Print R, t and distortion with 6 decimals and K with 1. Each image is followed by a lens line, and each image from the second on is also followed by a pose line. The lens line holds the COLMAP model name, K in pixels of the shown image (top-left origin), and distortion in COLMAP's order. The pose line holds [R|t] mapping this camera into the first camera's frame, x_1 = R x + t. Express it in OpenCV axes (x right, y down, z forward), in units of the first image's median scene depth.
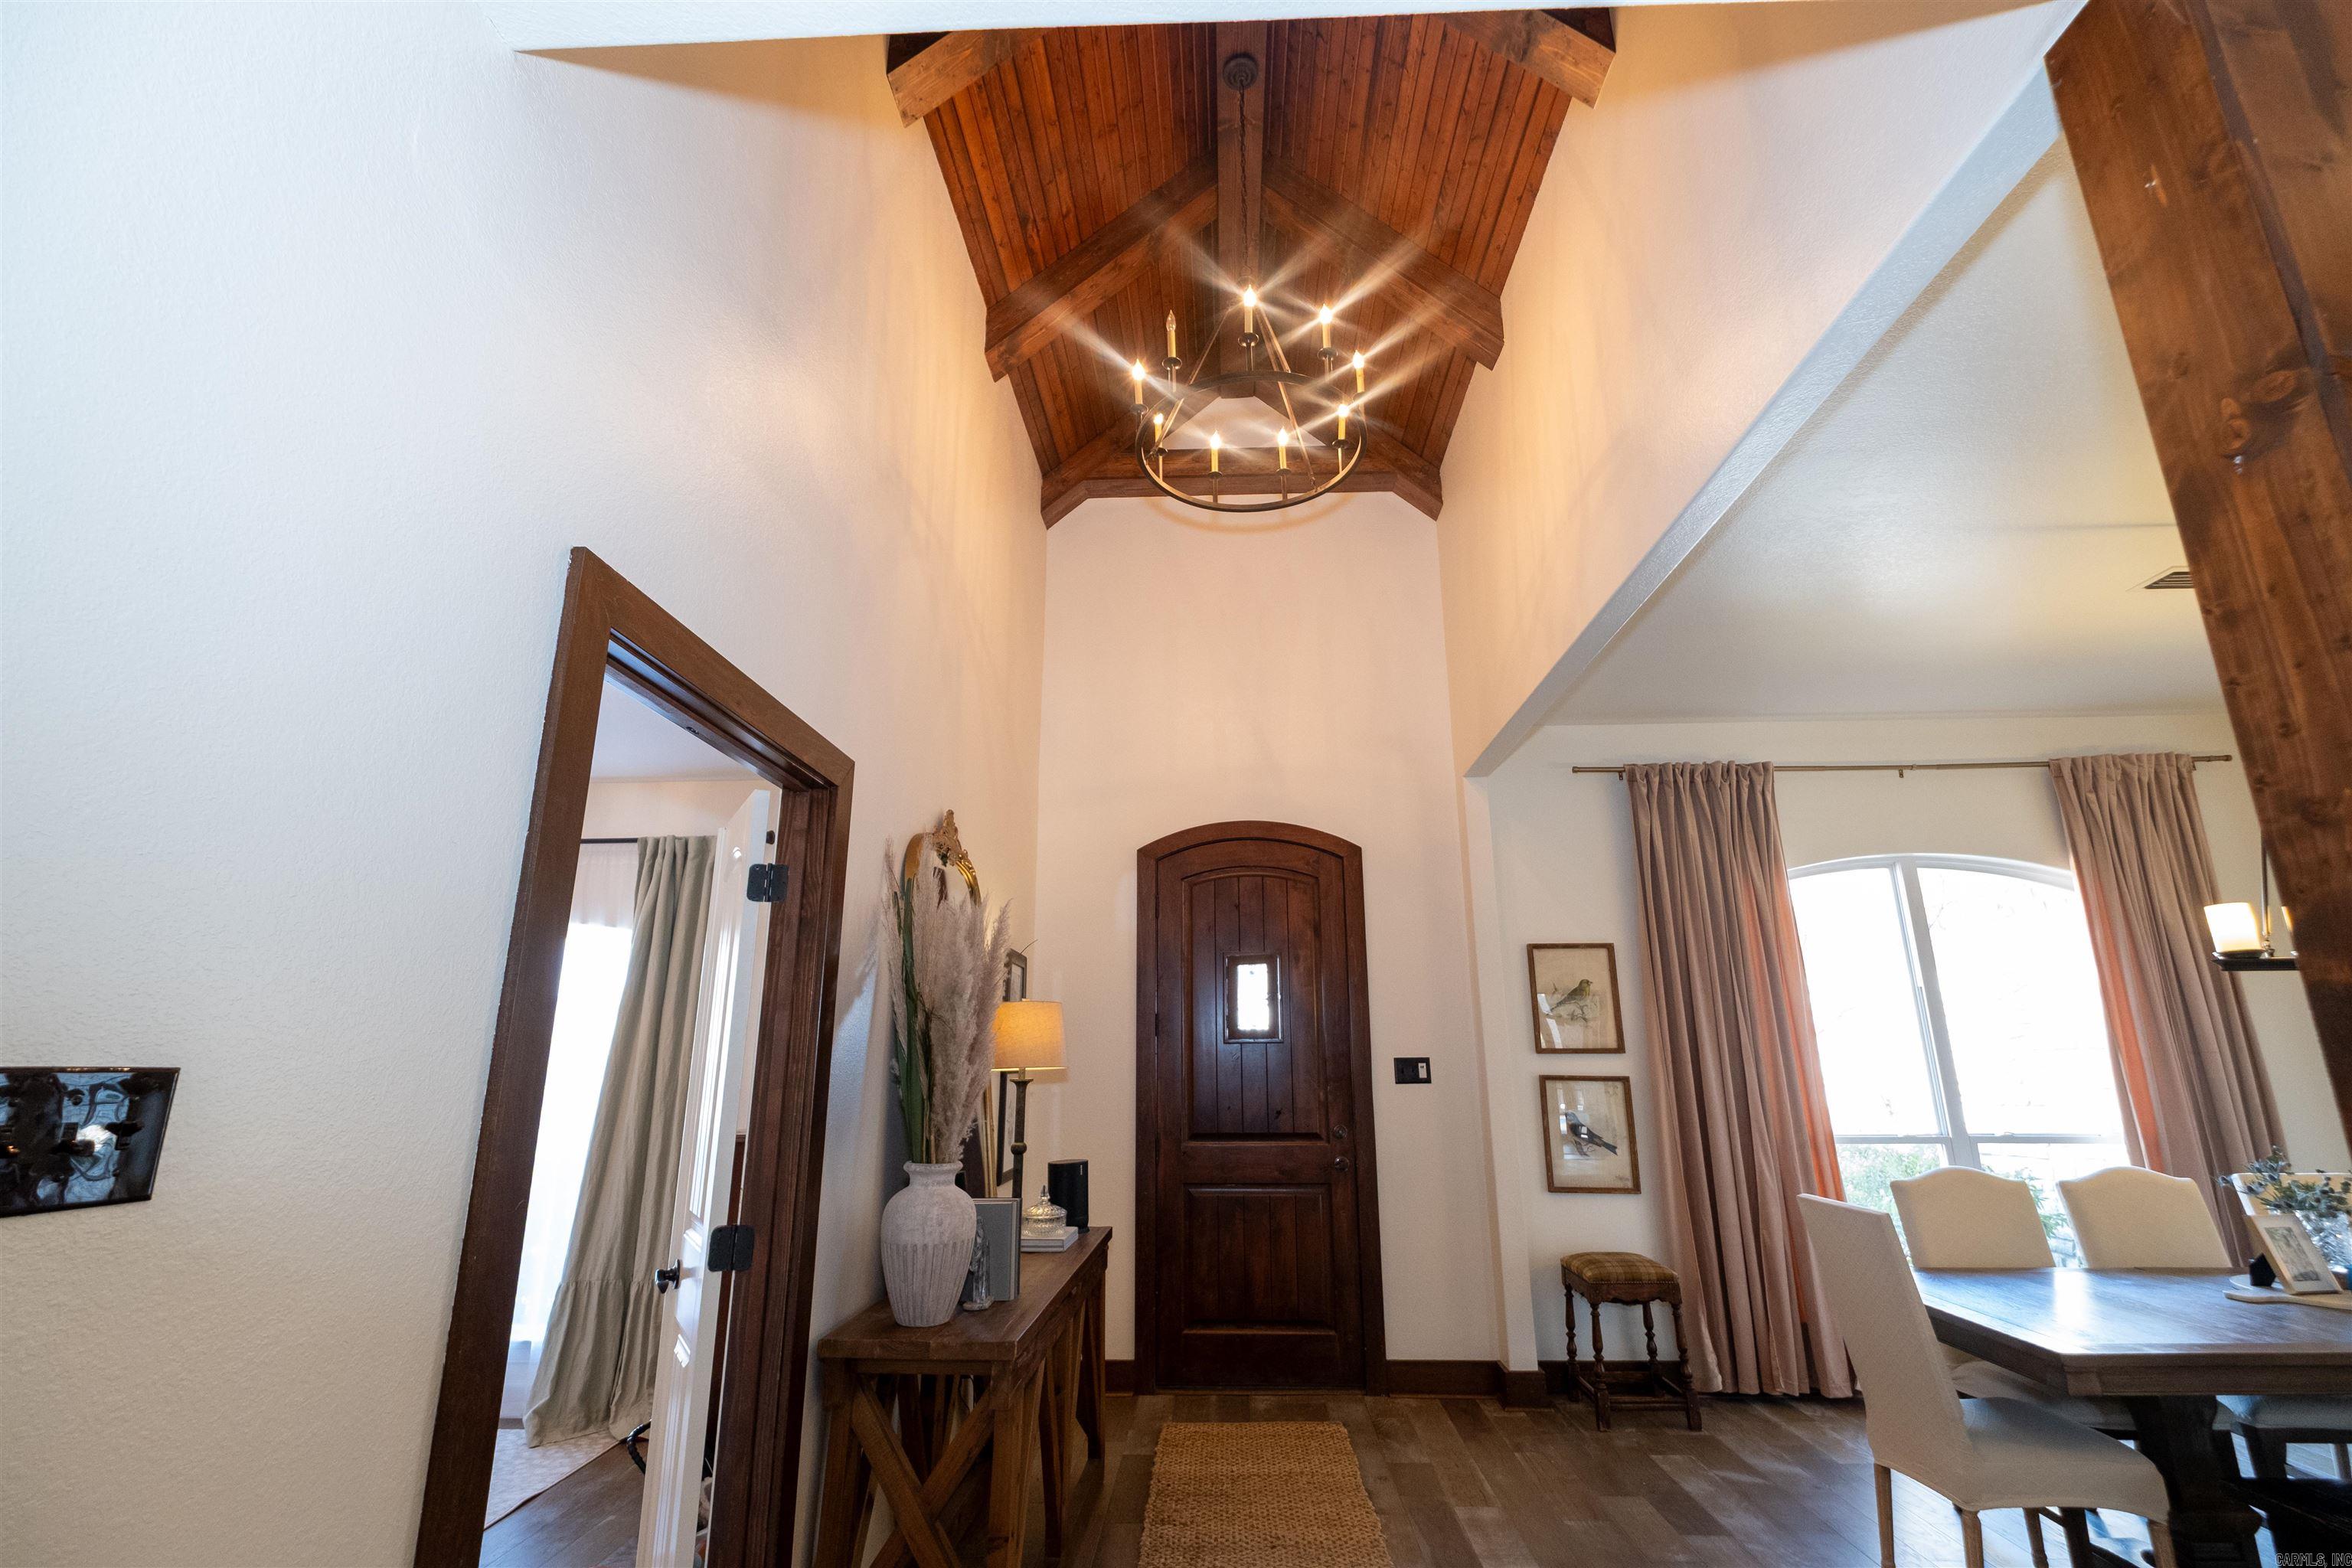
lens RADIAL K [[1036.7, 0, 1179.3], [0, 1036.7, 789.4], [0, 0, 1]] dist [0.007075, -0.001653]
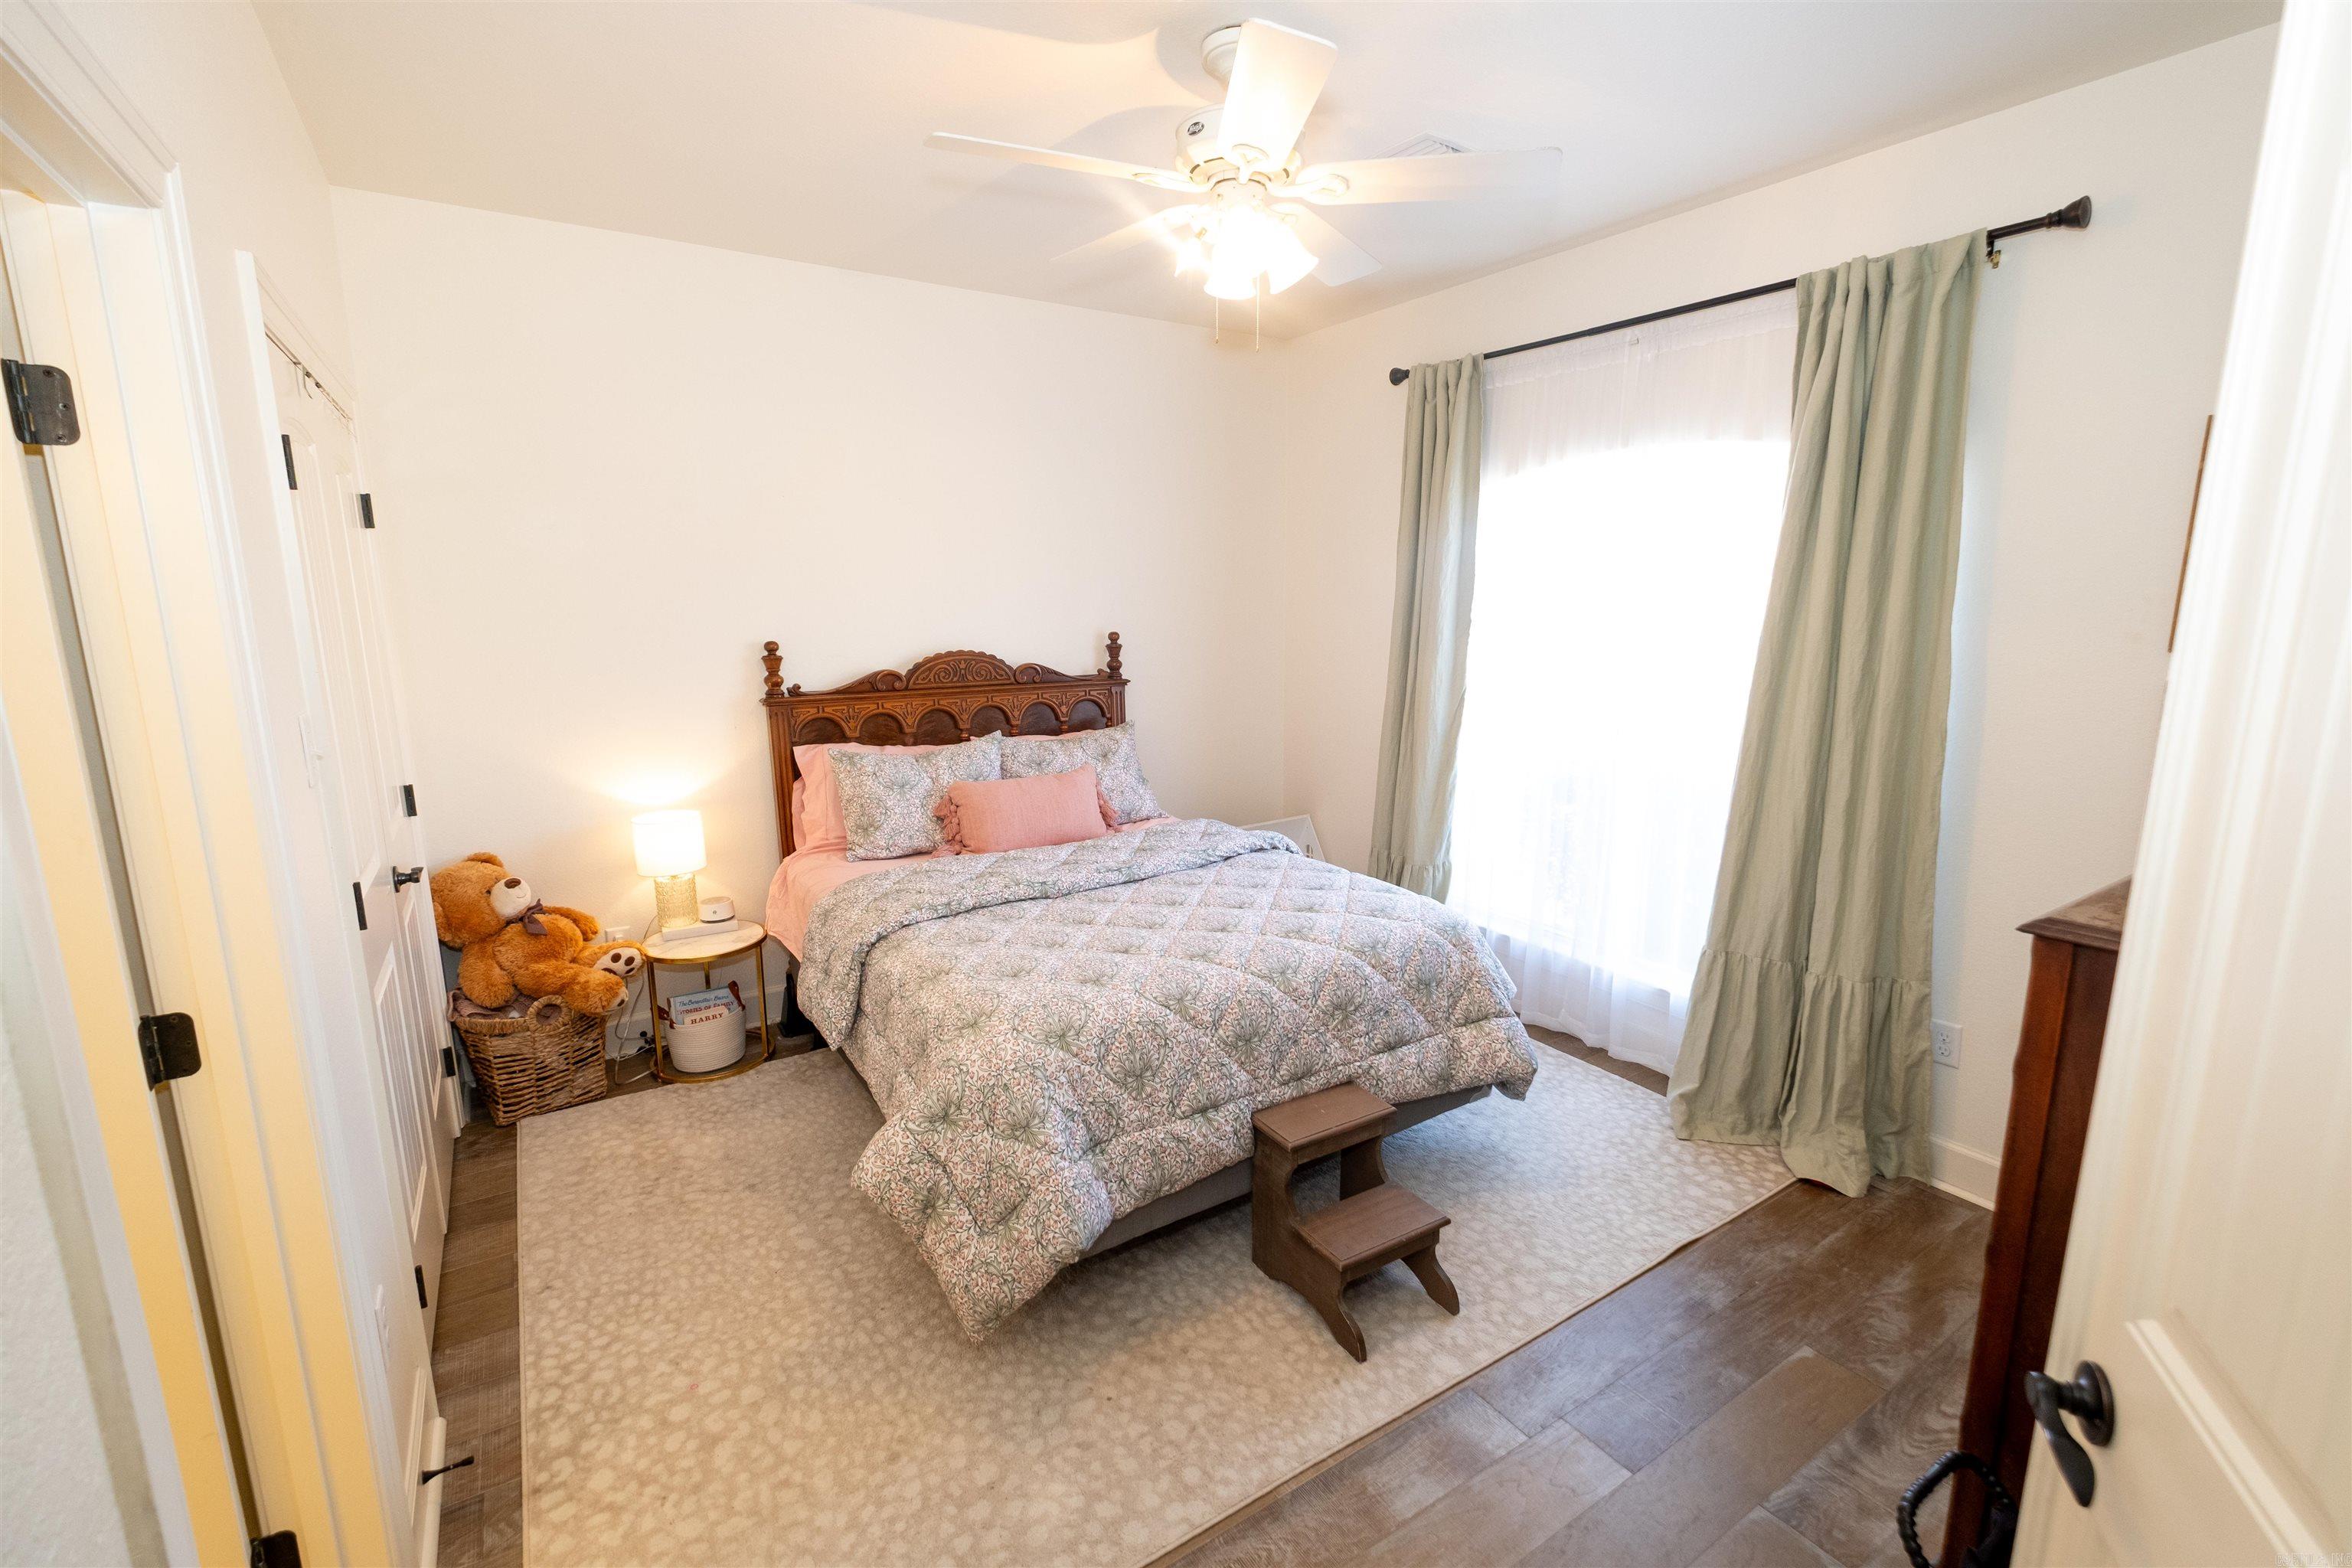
lens RADIAL K [[1036.7, 0, 1176.7], [0, 1036.7, 793.5], [0, 0, 1]] dist [0.007075, -0.001653]
pose [[0.577213, 0.157174, -0.801325, -0.239001], [0.205766, 0.921643, 0.328991, 0.057613], [0.790244, -0.354783, 0.499643, 0.377756]]
